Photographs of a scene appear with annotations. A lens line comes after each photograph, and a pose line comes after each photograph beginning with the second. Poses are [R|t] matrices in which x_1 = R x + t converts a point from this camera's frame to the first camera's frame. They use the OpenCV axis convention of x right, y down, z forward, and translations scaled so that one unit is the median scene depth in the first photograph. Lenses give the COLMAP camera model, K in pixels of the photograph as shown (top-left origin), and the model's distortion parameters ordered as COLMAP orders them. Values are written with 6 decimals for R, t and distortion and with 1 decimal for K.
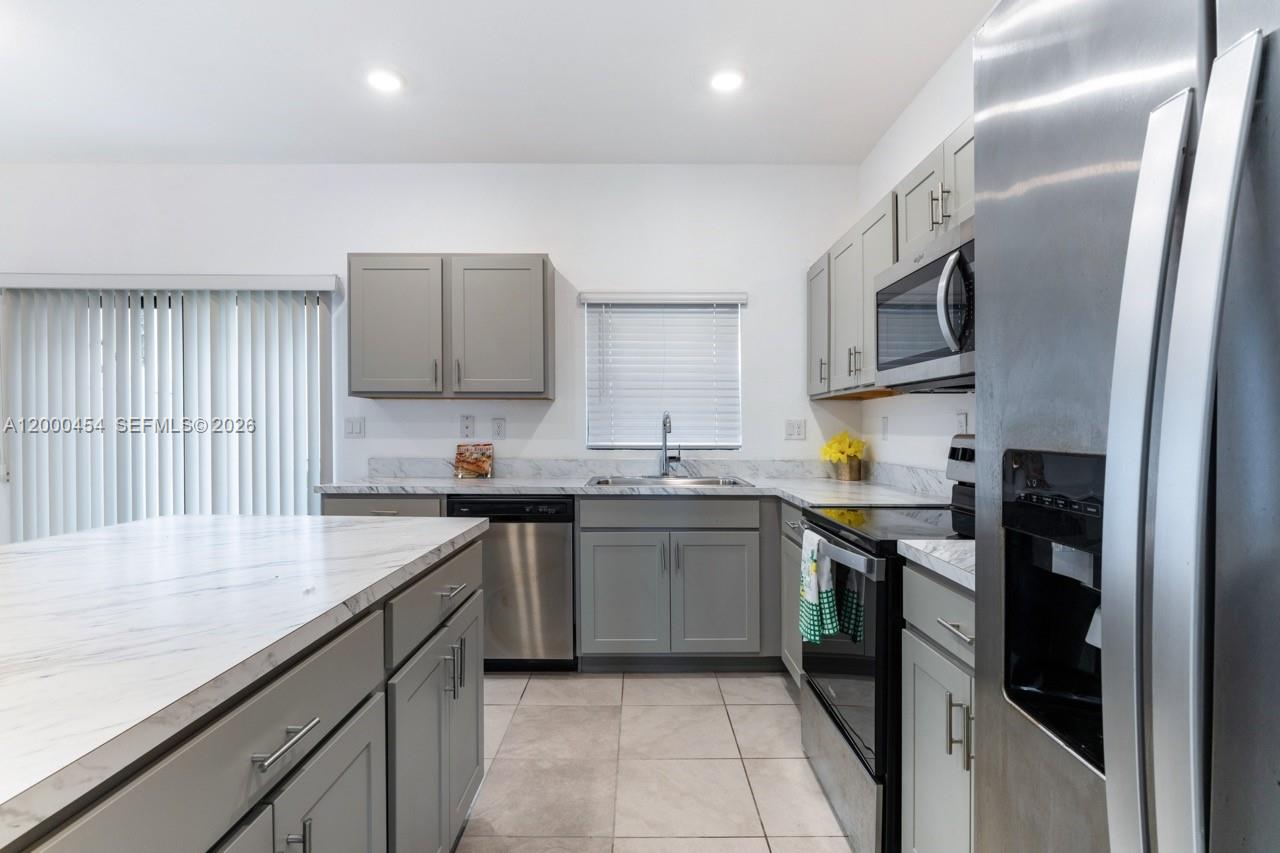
lens RADIAL K [[655.6, 0, 622.6], [0, 655.6, 408.1], [0, 0, 1]] dist [-0.024106, 0.000314]
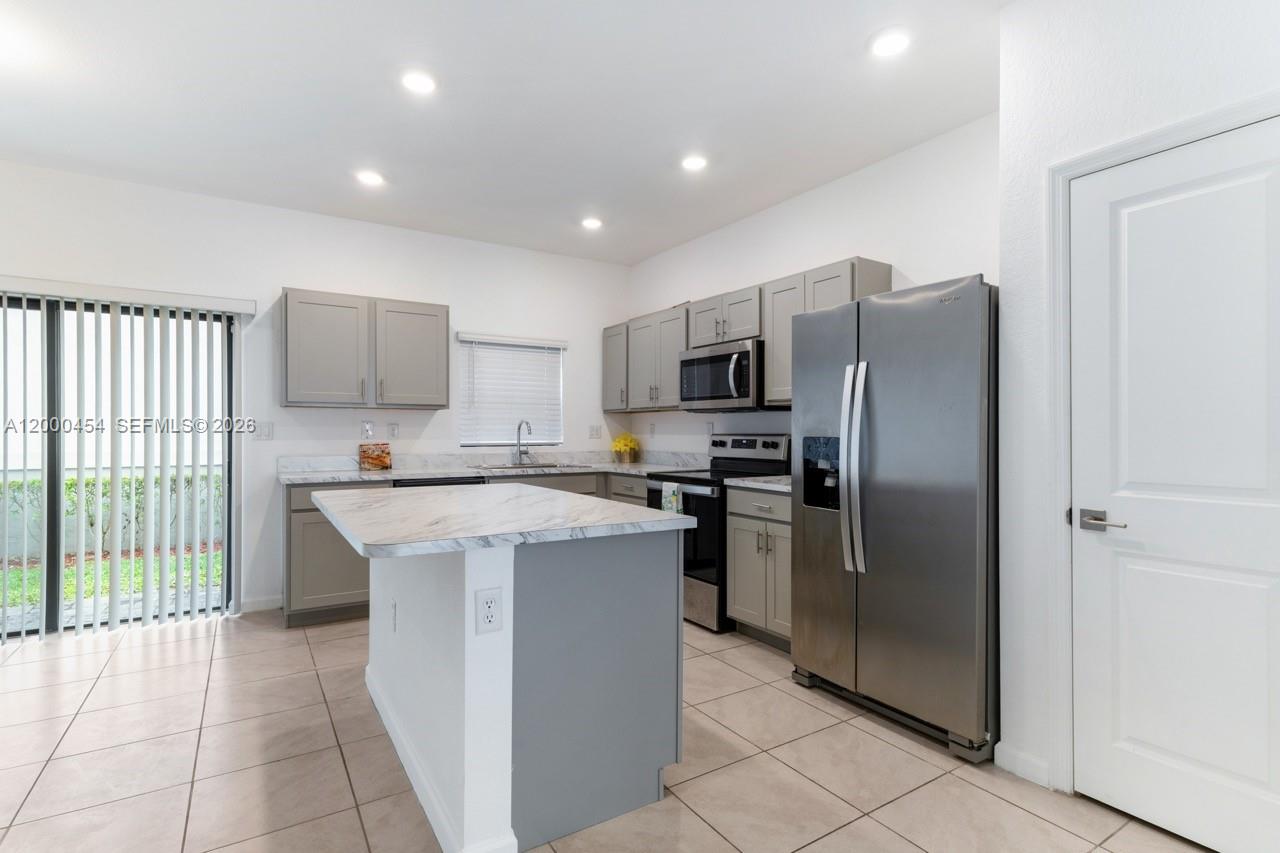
lens RADIAL K [[627.7, 0, 641.8], [0, 627.7, 441.0], [0, 0, 1]] dist [0.001767, 0.000455]
pose [[0.834529, -0.010997, 0.550854, -0.498934], [-0.014966, 0.998979, 0.042615, -0.011565], [-0.550760, -0.043808, 0.833513, -0.331628]]
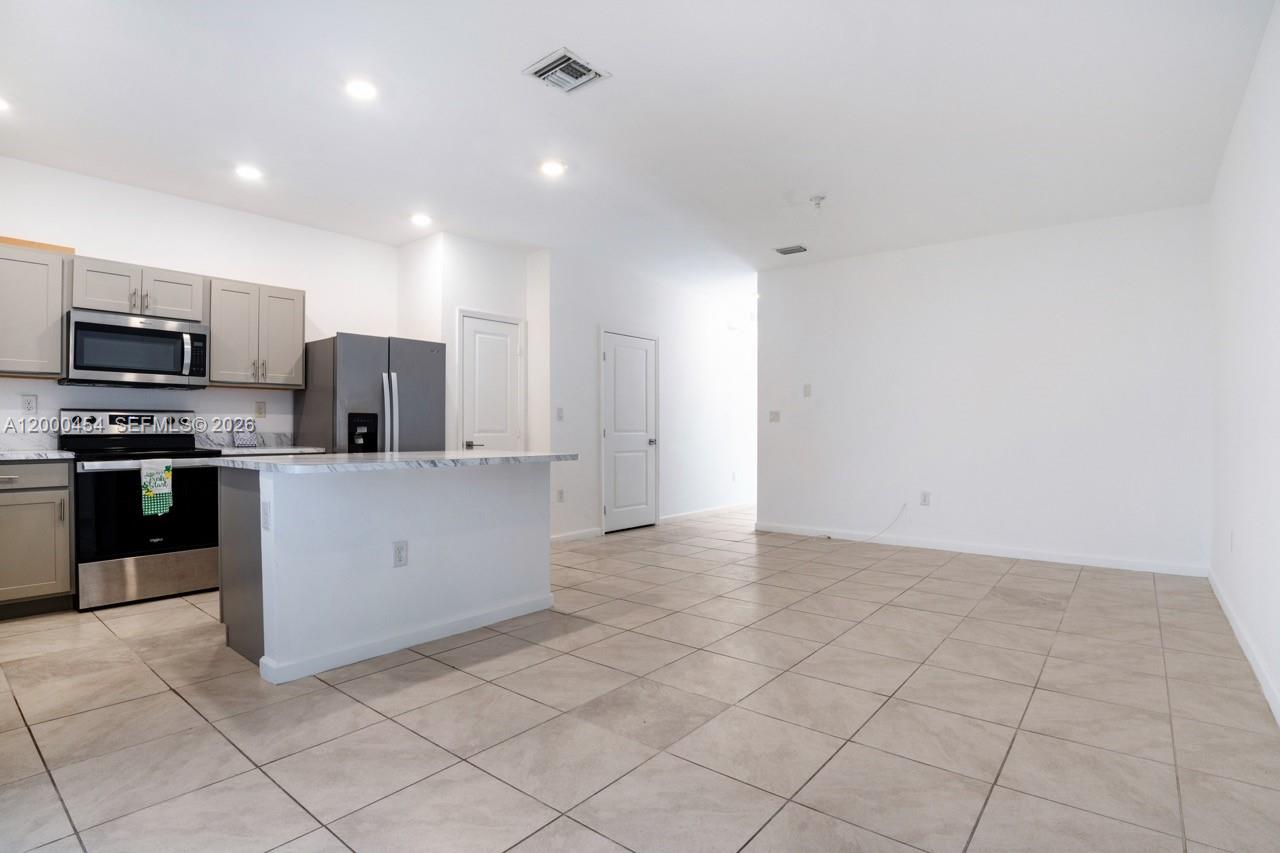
lens RADIAL K [[628.1, 0, 642.3], [0, 628.1, 447.2], [0, 0, 1]] dist [-0.068112, 0.013483]
pose [[-0.790913, -0.025315, 0.611405, -1.132742], [-0.025710, 0.999636, 0.008131, 0.061444], [-0.611389, -0.009288, -0.791276, 0.905757]]
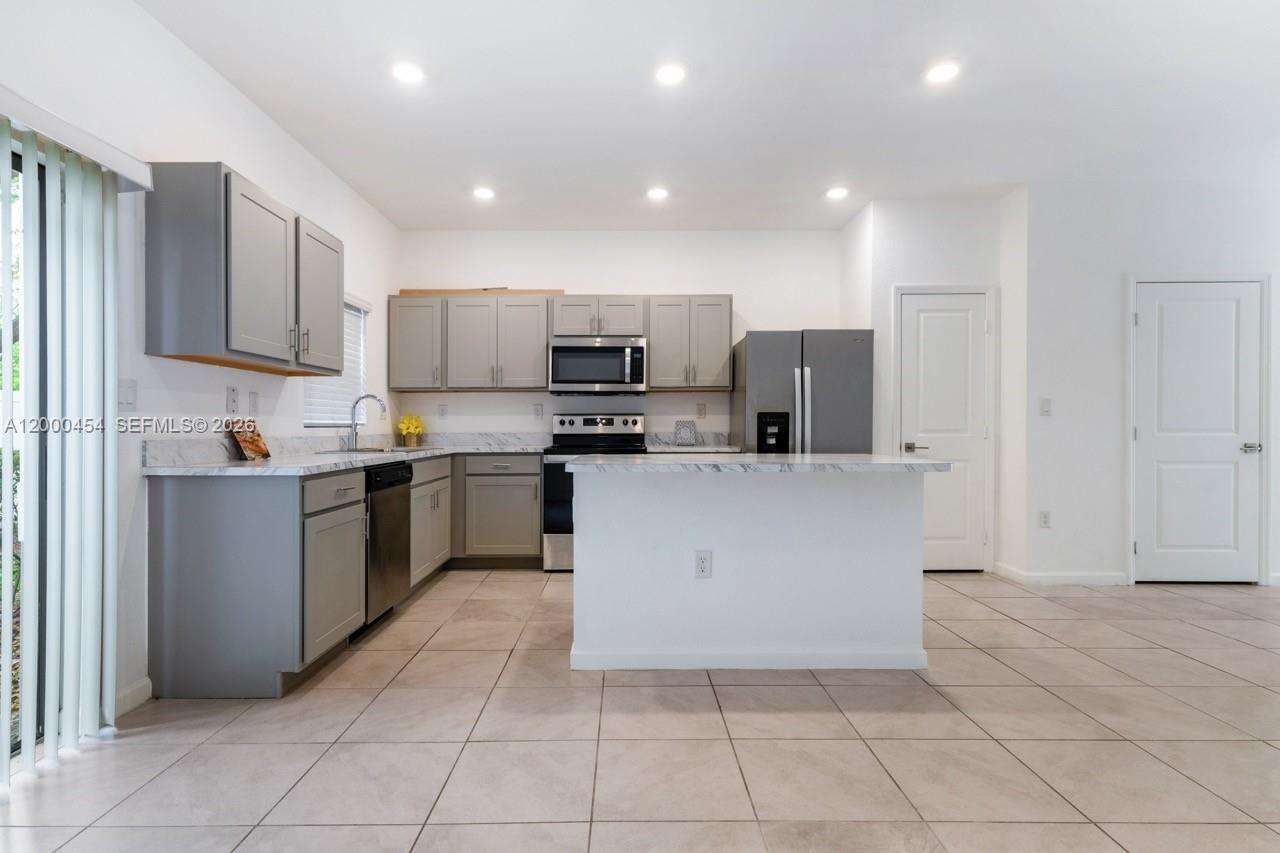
lens RADIAL K [[635.9, 0, 636.8], [0, 635.9, 437.1], [0, 0, 1]] dist [0.004015, 0.000143]
pose [[-0.024265, -0.018256, 0.999539, -1.153162], [-0.027730, 0.999461, 0.017581, 0.050534], [-0.999321, -0.027291, -0.024759, 0.535878]]
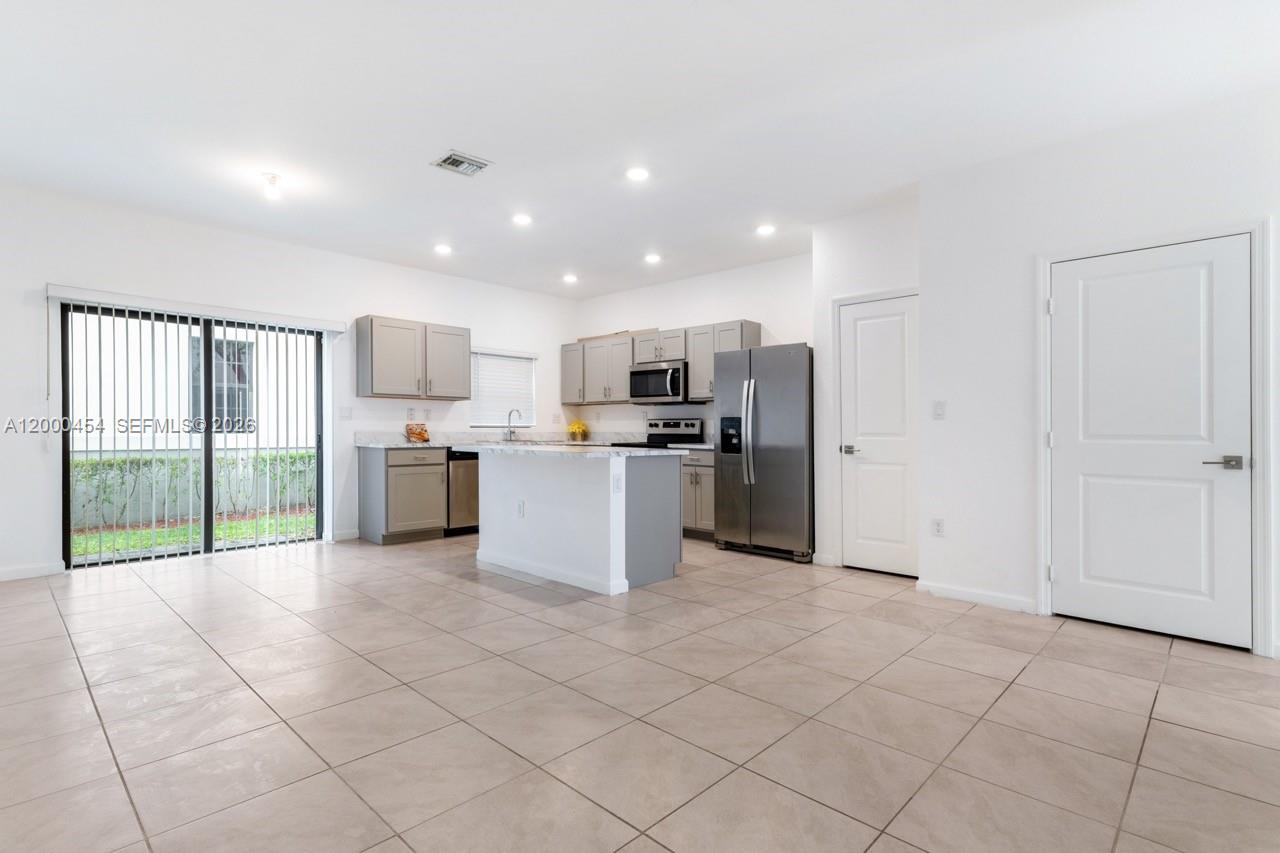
lens RADIAL K [[638.9, 0, 640.0], [0, 638.9, 426.5], [0, 0, 1]] dist [-0.000521, 0.000390]
pose [[0.681018, 0.004352, 0.732254, -1.180340], [-0.025475, 0.999518, 0.017752, 0.015436], [-0.731823, -0.030743, 0.680801, -0.702098]]
